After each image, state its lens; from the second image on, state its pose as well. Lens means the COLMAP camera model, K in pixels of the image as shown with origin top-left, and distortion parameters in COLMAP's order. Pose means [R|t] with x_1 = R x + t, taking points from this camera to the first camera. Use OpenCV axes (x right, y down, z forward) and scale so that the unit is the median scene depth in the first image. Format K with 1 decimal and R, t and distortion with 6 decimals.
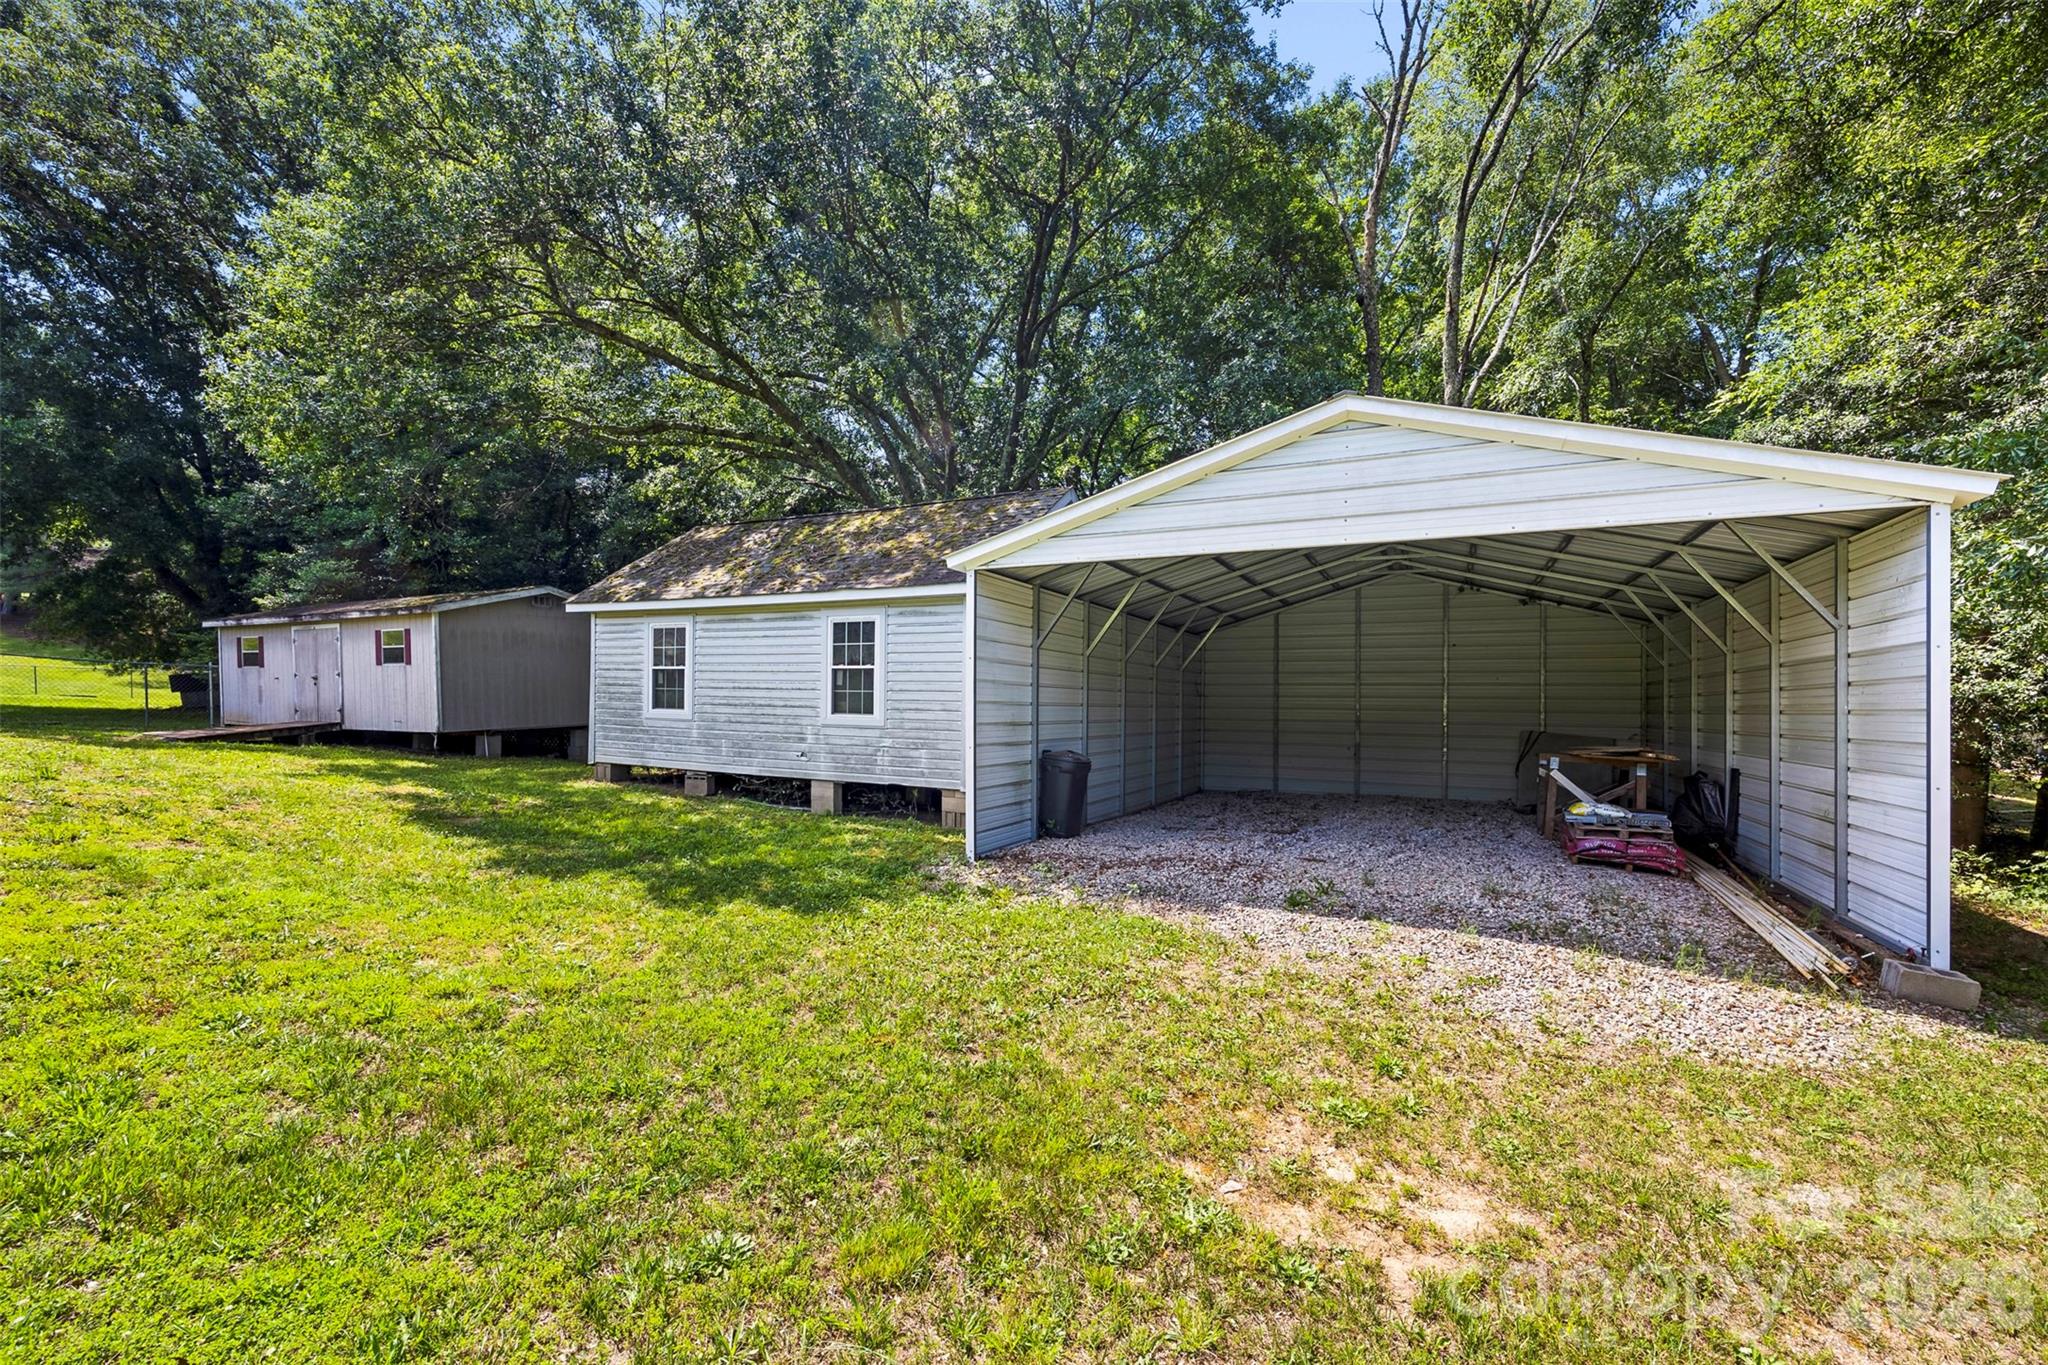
lens RADIAL K [[833.7, 0, 1018.2], [0, 833.7, 692.2], [0, 0, 1]] dist [0.004449, -0.000672]
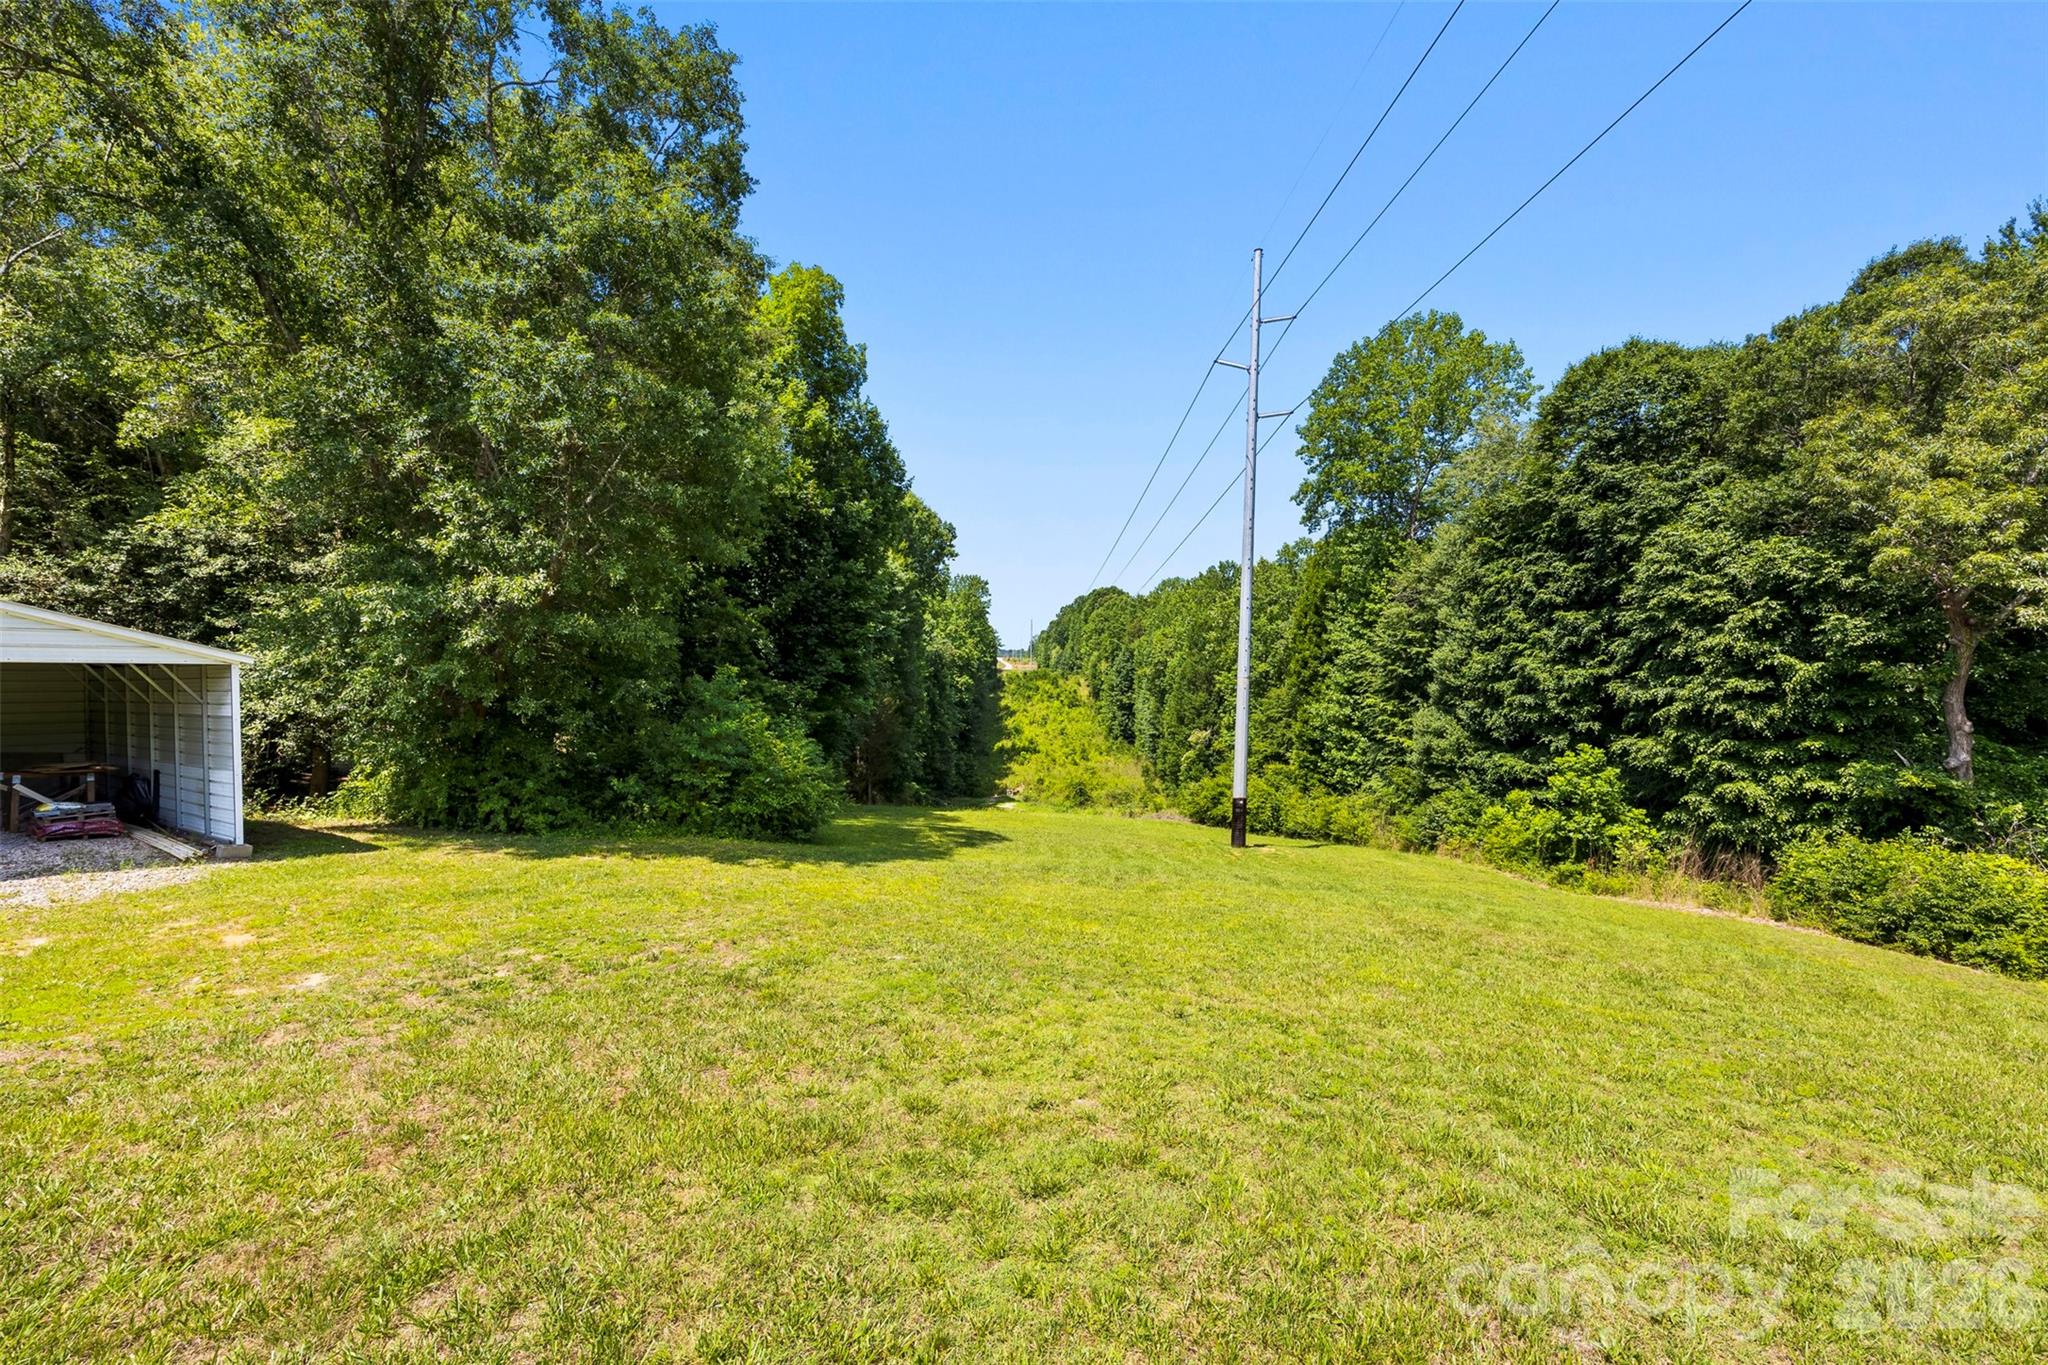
lens RADIAL K [[833.7, 0, 1052.2], [0, 833.7, 696.9], [0, 0, 1]] dist [0.004449, -0.000672]
pose [[0.062282, -0.031531, 0.997560, -1.012973], [-0.010875, 0.999420, 0.032269, -0.182916], [-0.997999, -0.012858, 0.061903, -1.287170]]
